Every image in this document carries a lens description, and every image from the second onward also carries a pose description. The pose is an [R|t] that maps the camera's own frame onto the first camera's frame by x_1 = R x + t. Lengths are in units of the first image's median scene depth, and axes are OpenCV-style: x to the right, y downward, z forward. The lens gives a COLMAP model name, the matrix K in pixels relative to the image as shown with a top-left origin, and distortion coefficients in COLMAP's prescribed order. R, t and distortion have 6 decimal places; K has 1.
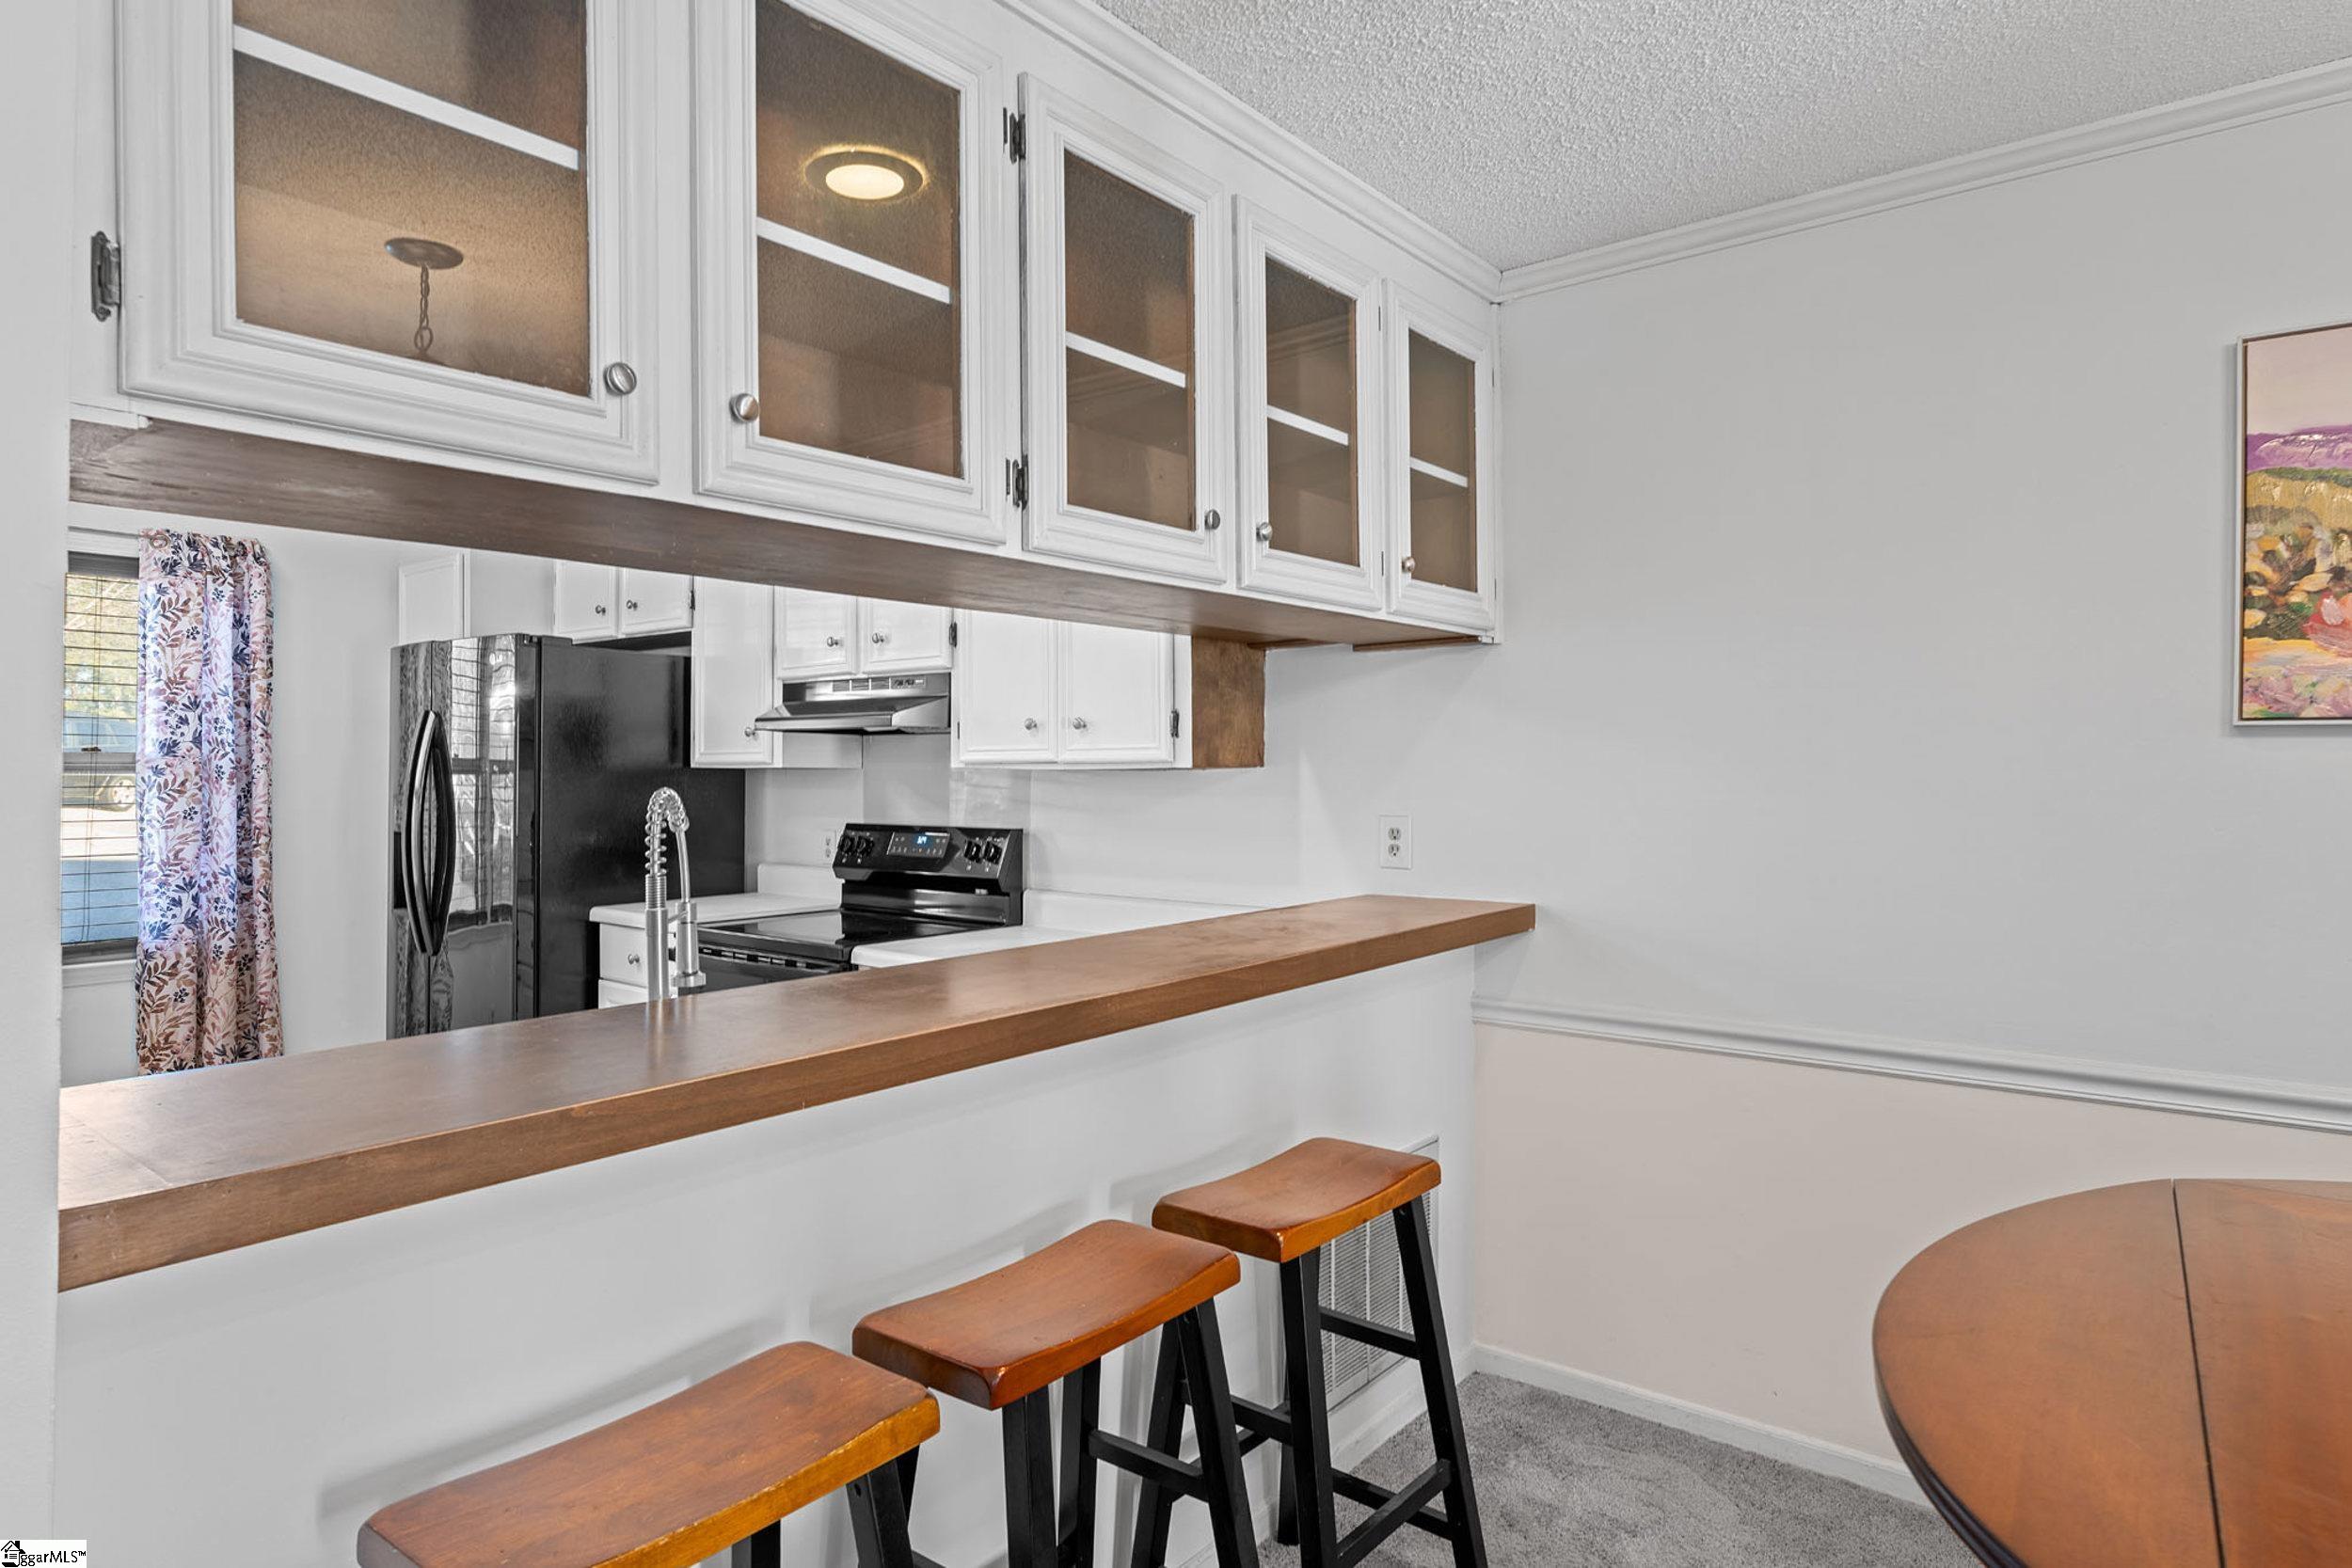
lens RADIAL K [[1323.4, 0, 1164.9], [0, 1323.4, 774.0], [0, 0, 1]] dist [0.005634, 0.001351]
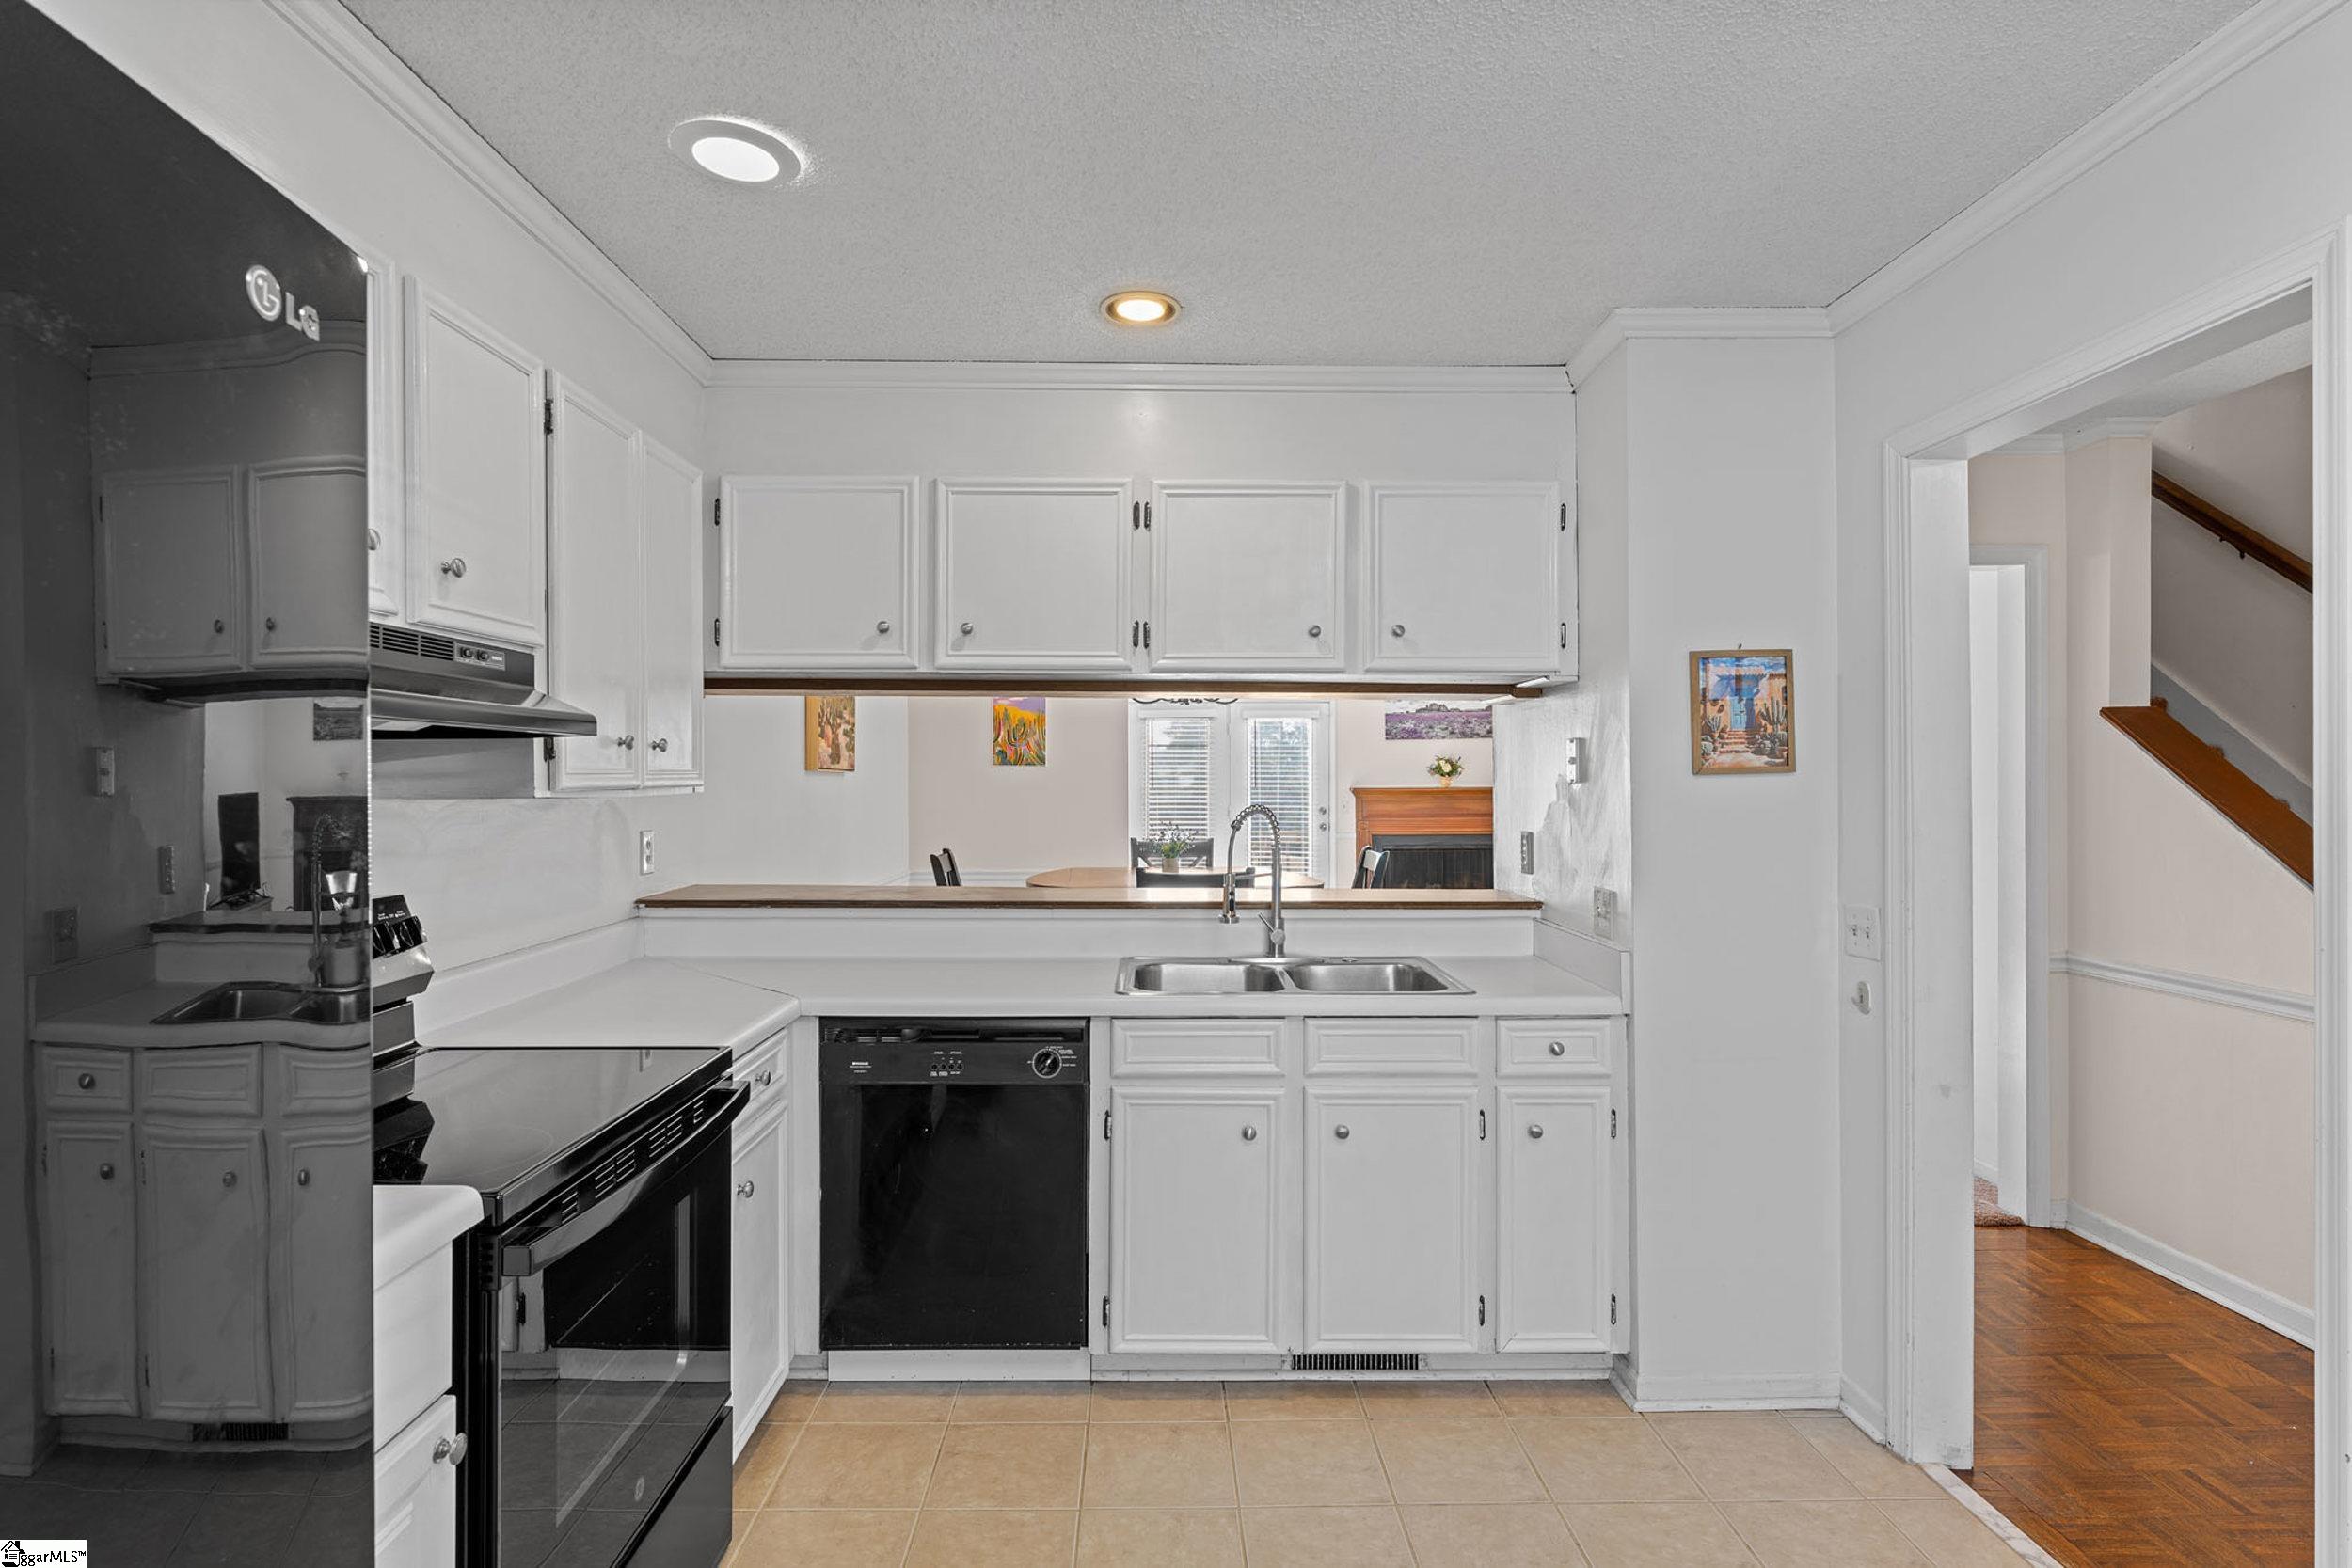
lens RADIAL K [[1175.8, 0, 1172.7], [0, 1175.8, 770.9], [0, 0, 1]] dist [0.001807, -0.000306]
pose [[-0.641676, 0.005314, 0.766957, -0.696002], [0.005260, 0.999983, -0.002528, -0.012832], [-0.766957, 0.002412, -0.641693, 0.959144]]
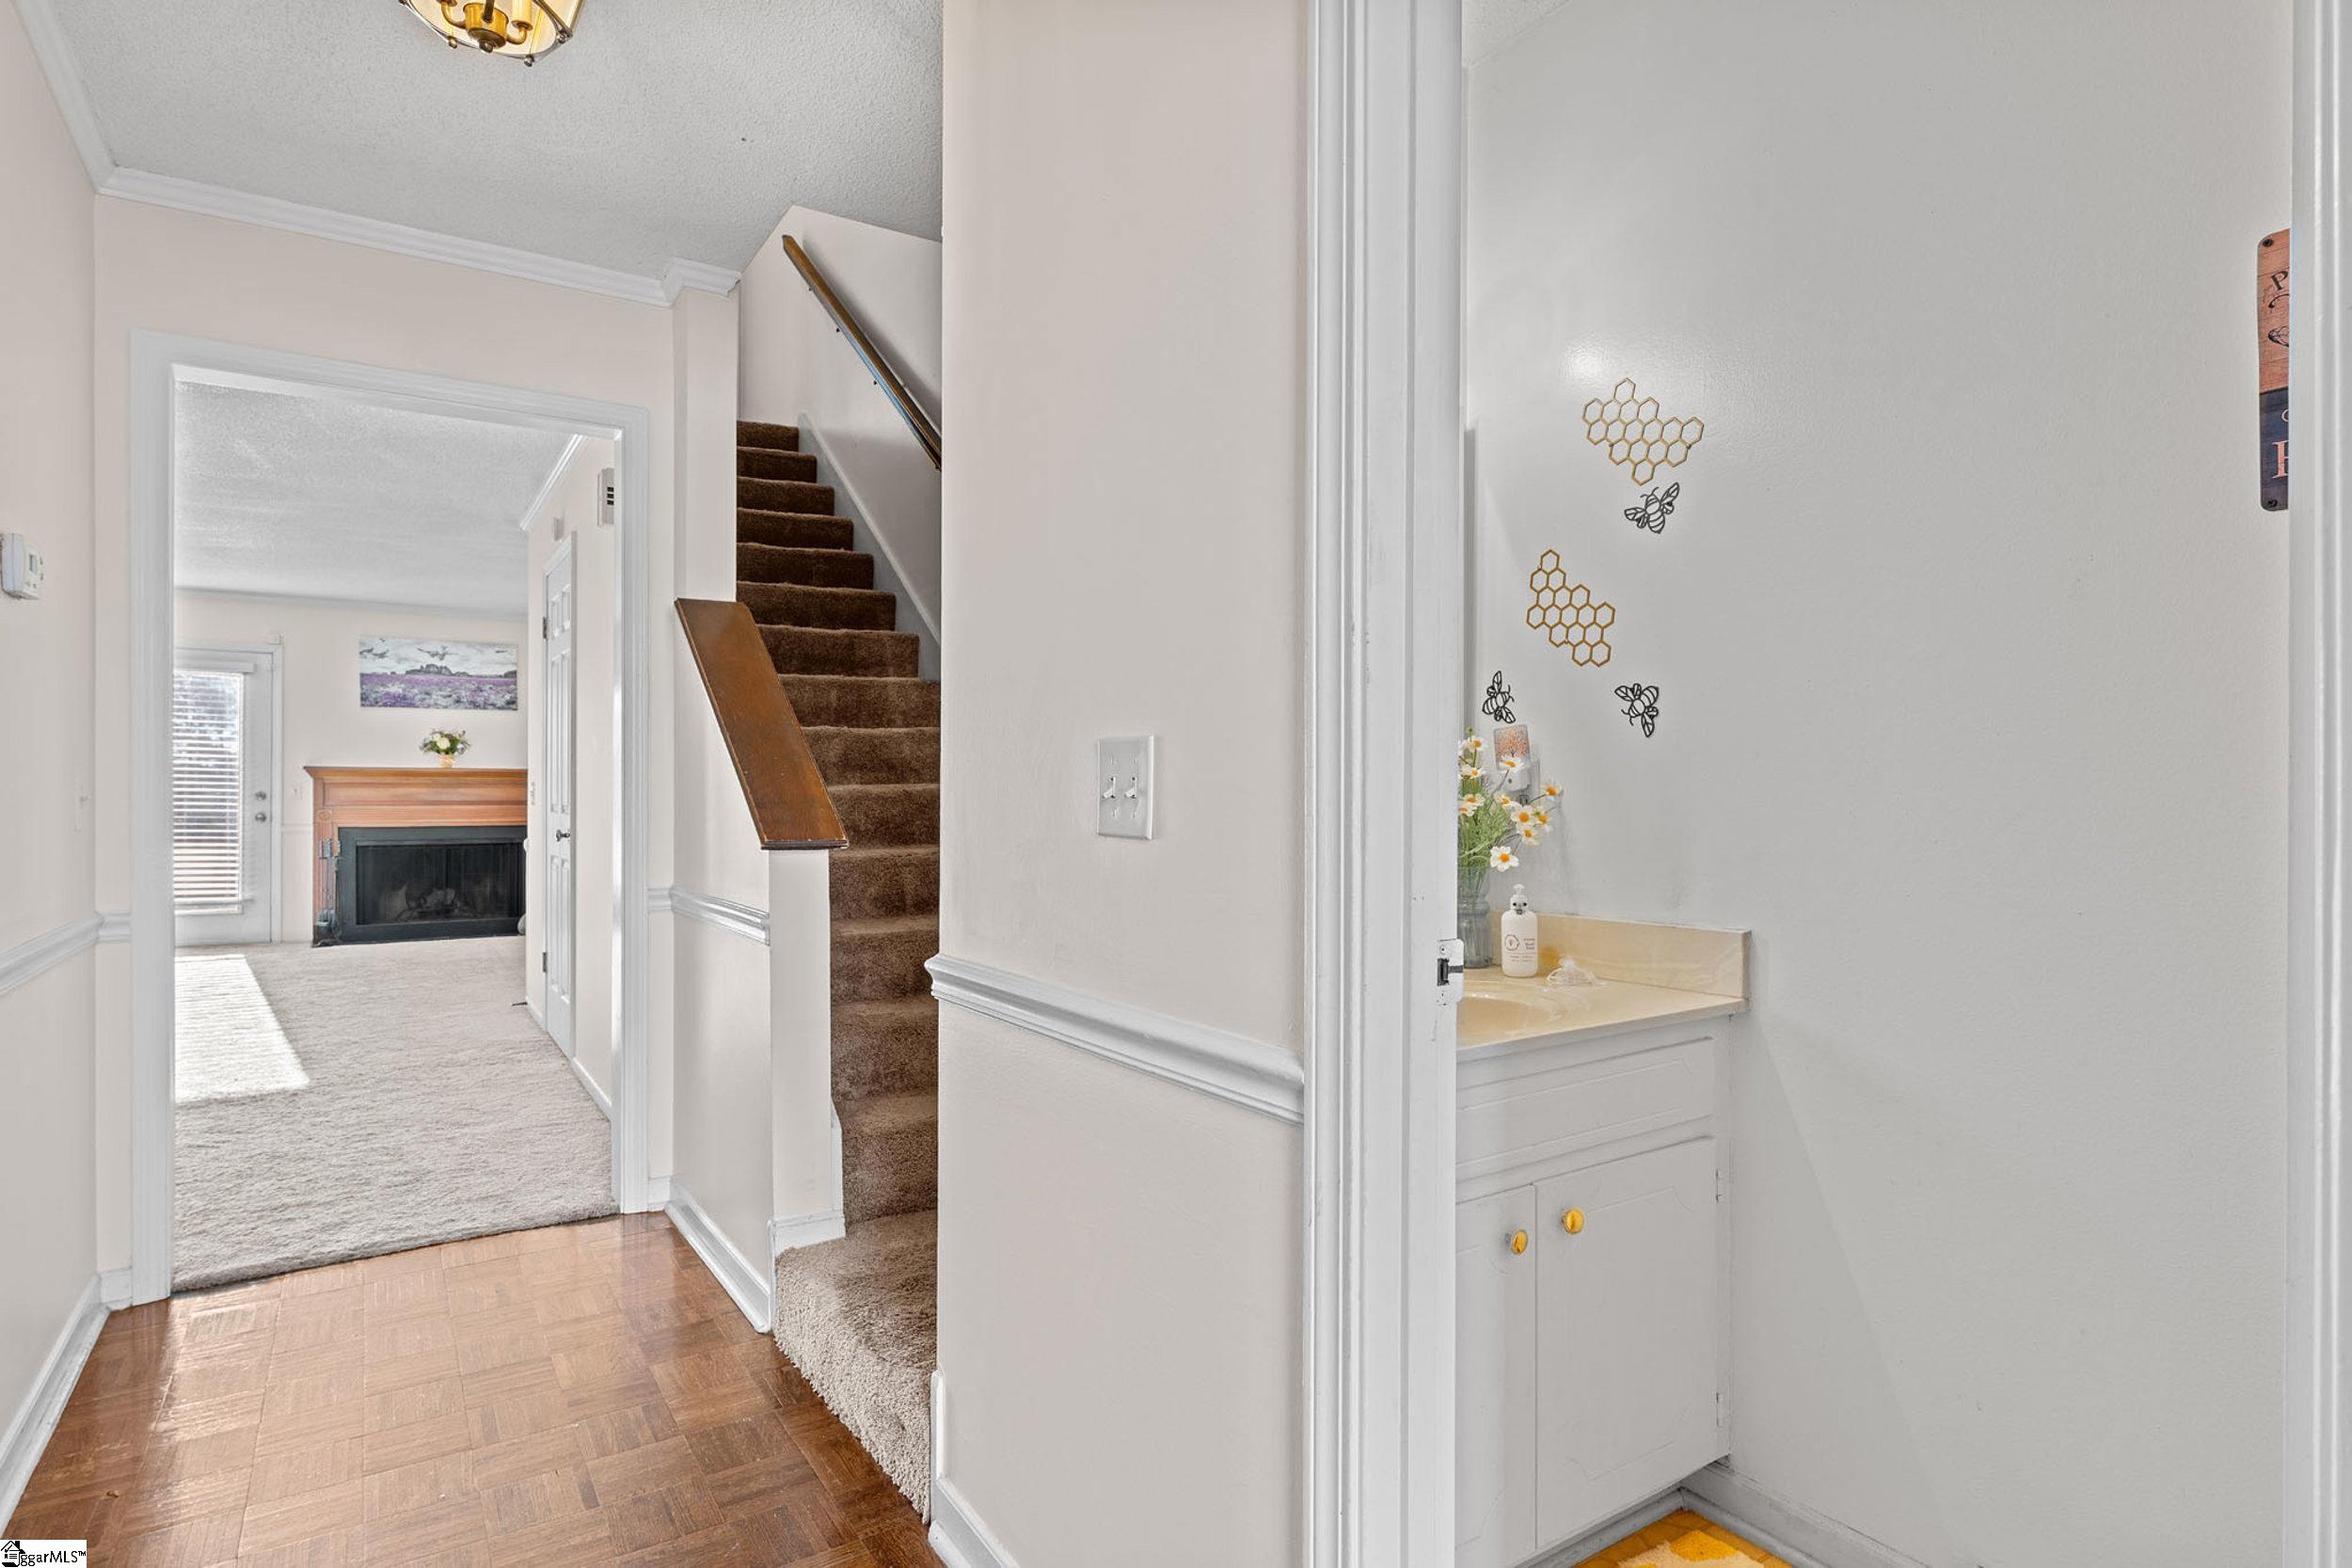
lens RADIAL K [[1210.4, 0, 1173.0], [0, 1210.4, 798.4], [0, 0, 1]] dist [-0.002556, 0.000204]
pose [[-0.956264, -0.003726, 0.292481, -0.969413], [-0.002538, 0.999987, 0.004441, 0.059404], [-0.292494, 0.003505, -0.956261, 0.547975]]
